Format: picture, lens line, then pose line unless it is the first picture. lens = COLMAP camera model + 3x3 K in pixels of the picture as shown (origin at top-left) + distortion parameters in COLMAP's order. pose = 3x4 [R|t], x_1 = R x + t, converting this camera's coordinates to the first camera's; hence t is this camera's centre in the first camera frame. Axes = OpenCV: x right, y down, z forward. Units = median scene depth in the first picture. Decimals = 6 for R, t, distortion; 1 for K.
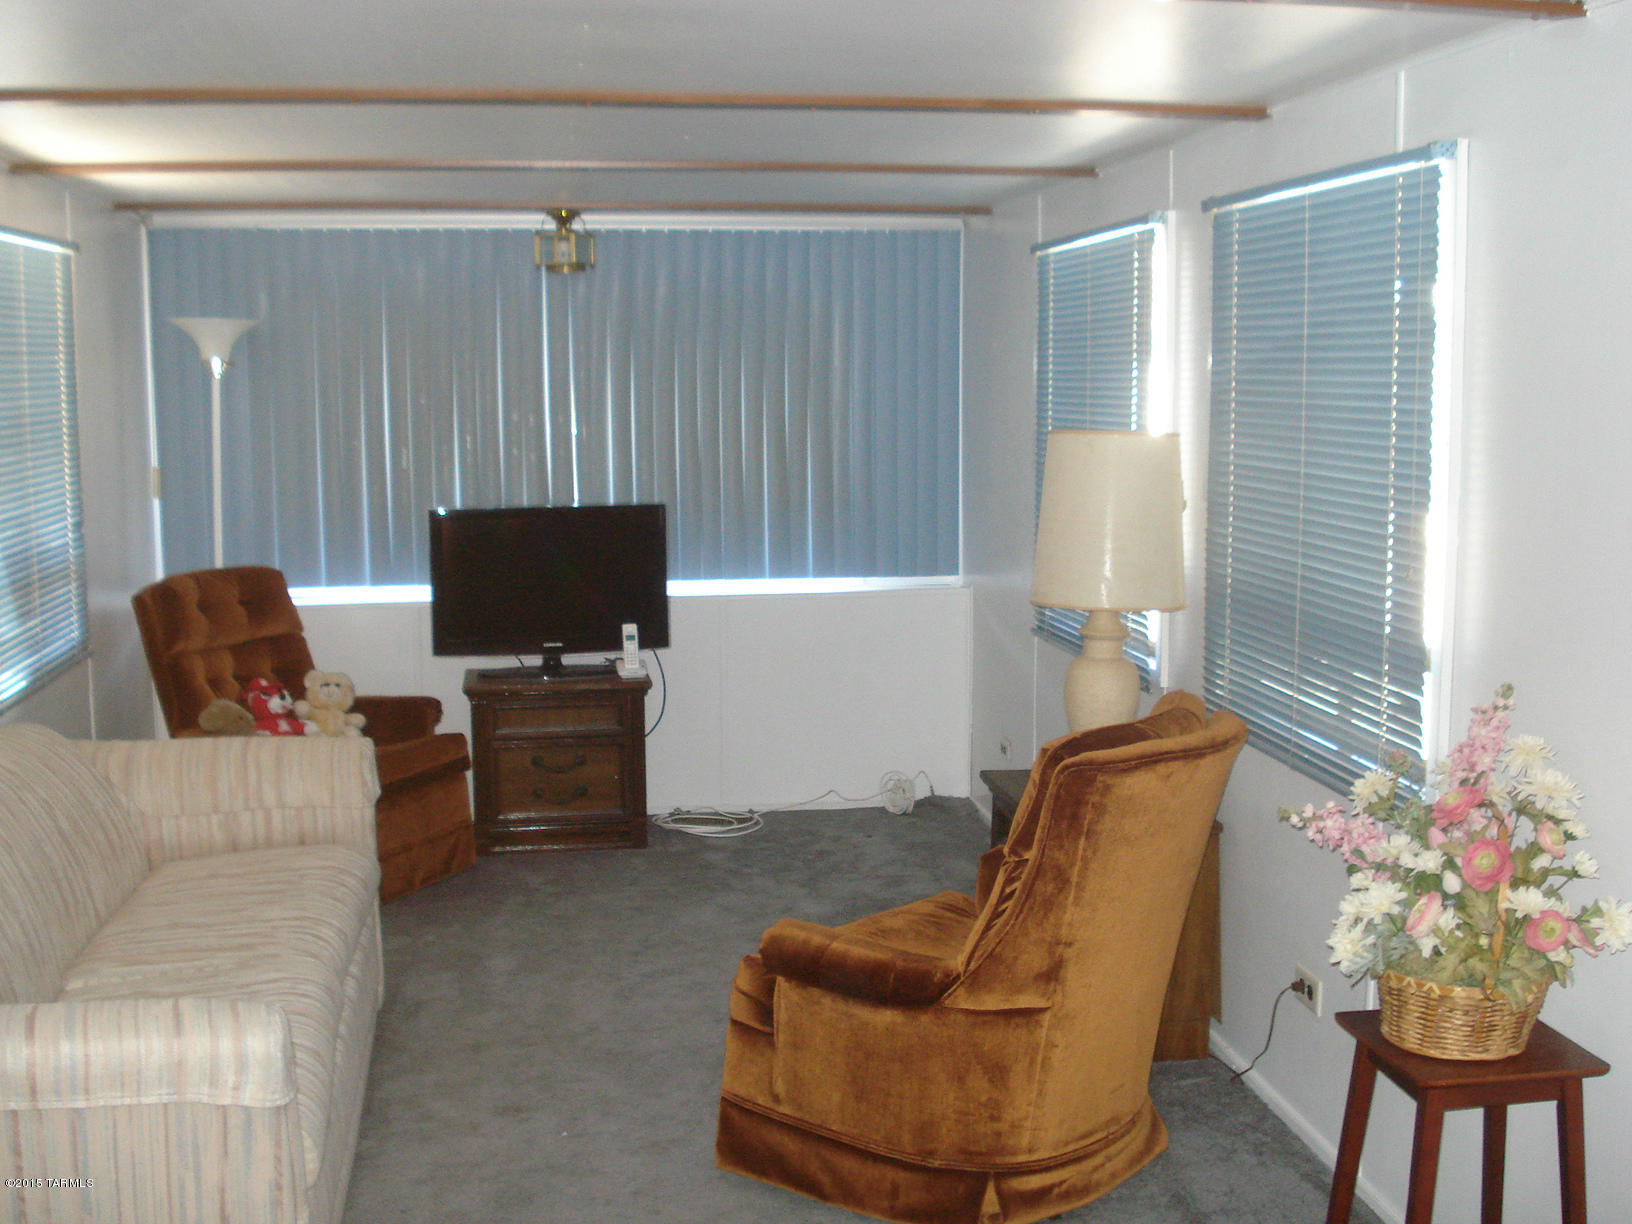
lens RADIAL K [[1864.0, 0, 809.4], [0, 1864.0, 616.6], [0, 0, 1]] dist [-0.070752, -0.085041]
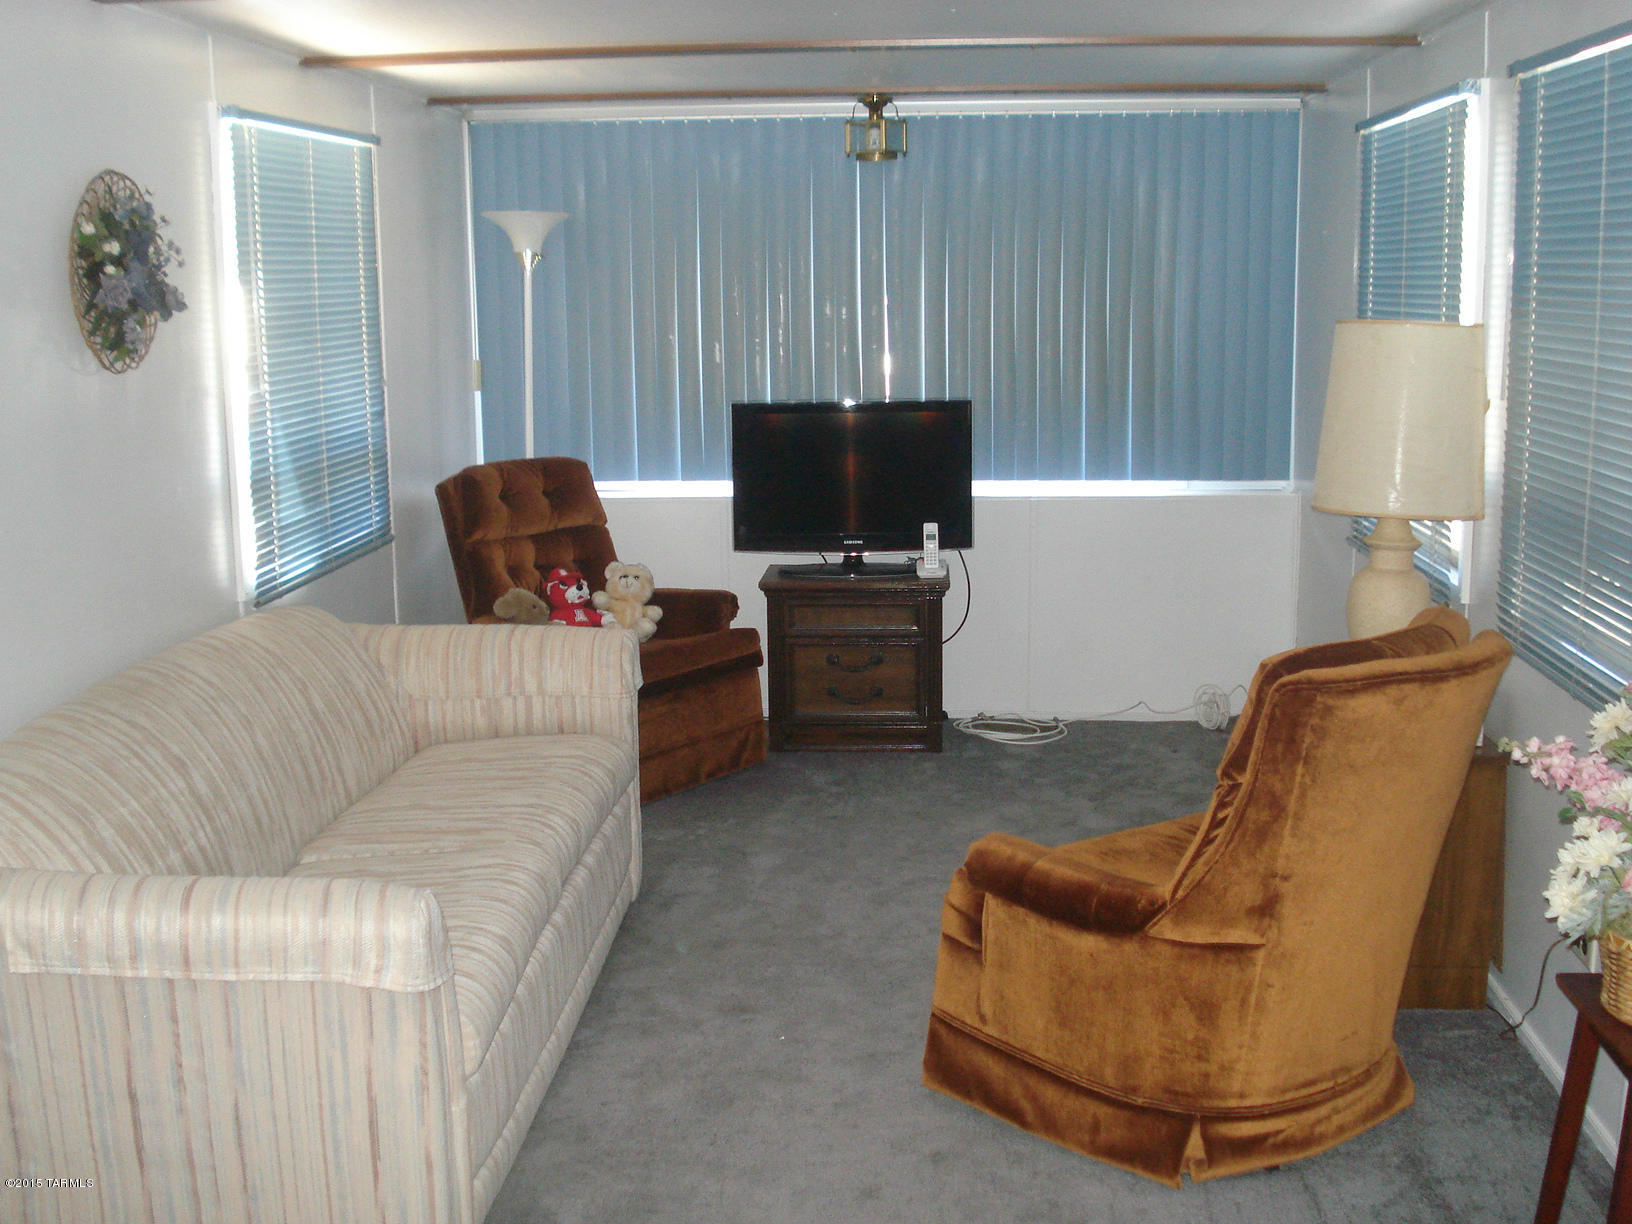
lens RADIAL K [[1864.0, 0, 809.4], [0, 1864.0, 616.6], [0, 0, 1]] dist [-0.070752, -0.085041]
pose [[0.975755, 0.033307, -0.216315, 0.079420], [-0.022154, 0.998307, 0.053781, 0.002637], [0.217740, -0.047685, 0.974841, 0.047737]]
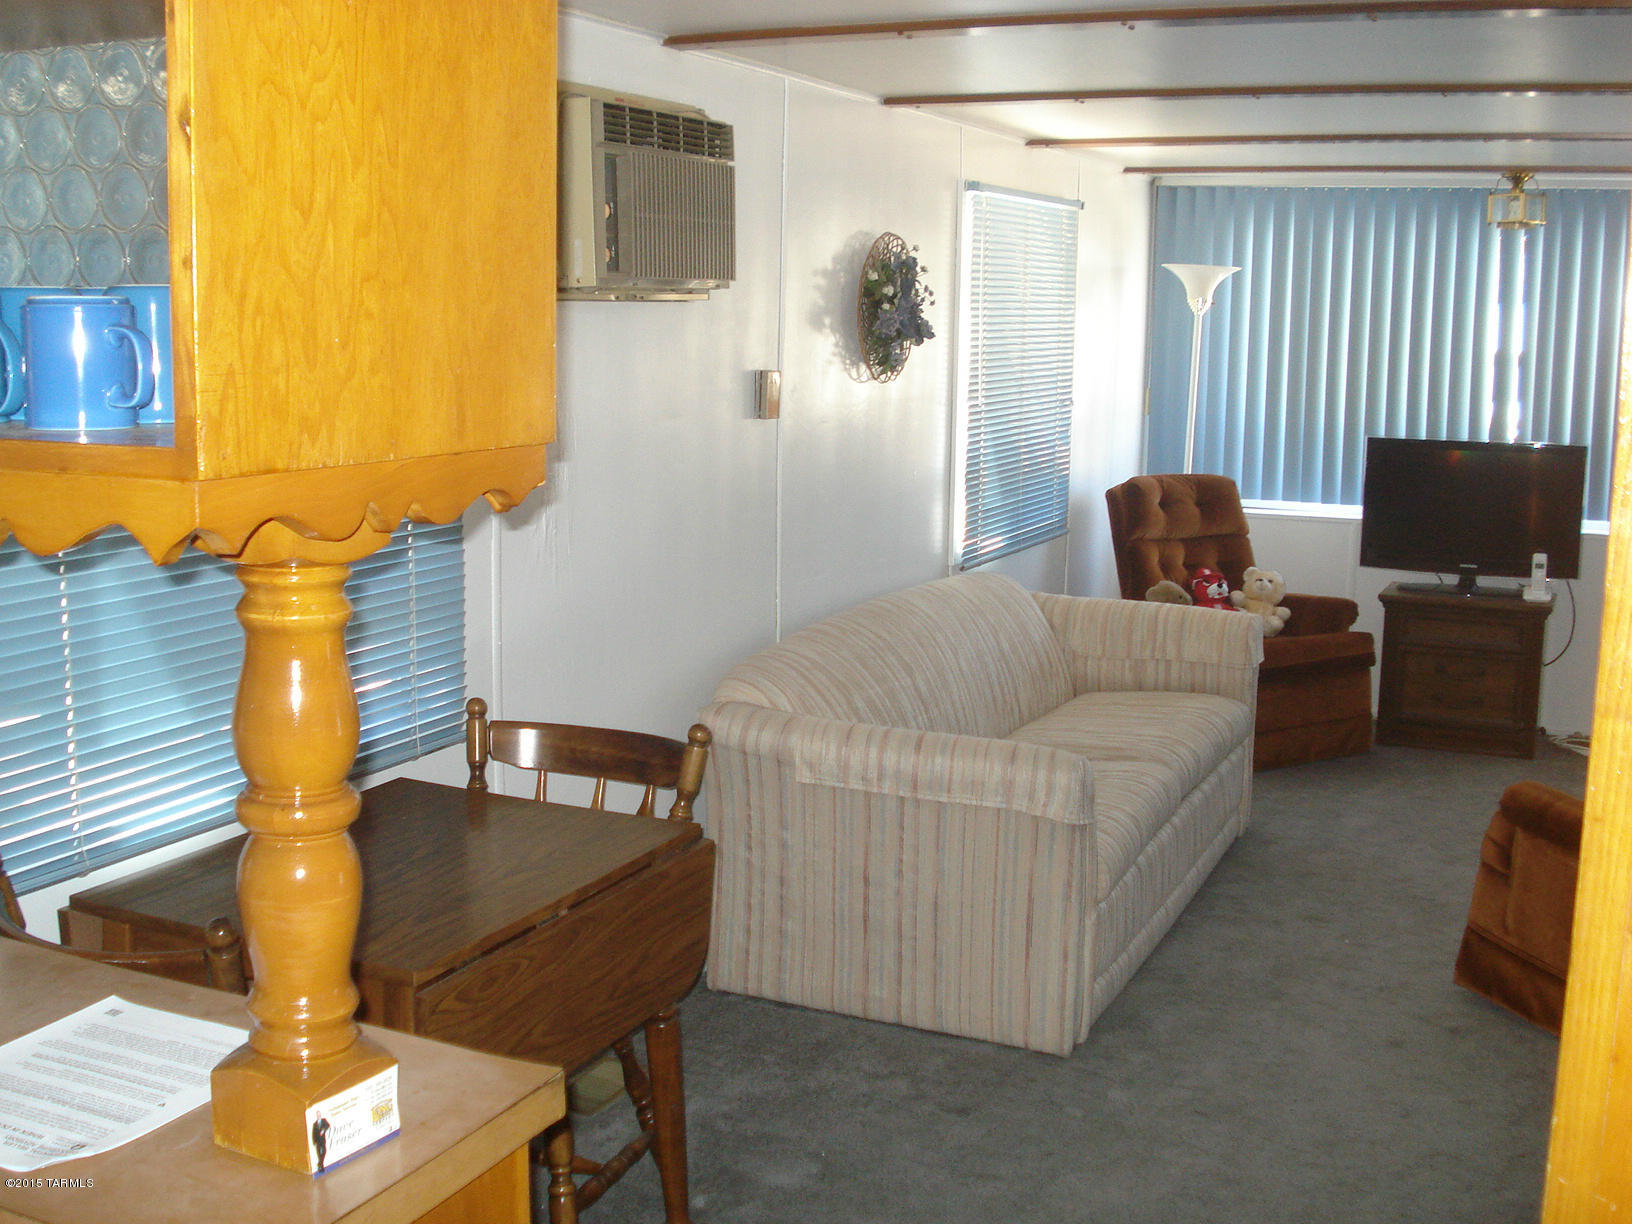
lens RADIAL K [[1864.0, 0, 809.4], [0, 1864.0, 616.6], [0, 0, 1]] dist [-0.070752, -0.085041]
pose [[0.838796, 0.106315, -0.533965, 0.179973], [-0.090520, 0.994331, 0.055779, 0.028270], [0.536868, 0.001548, 0.843665, -0.198252]]
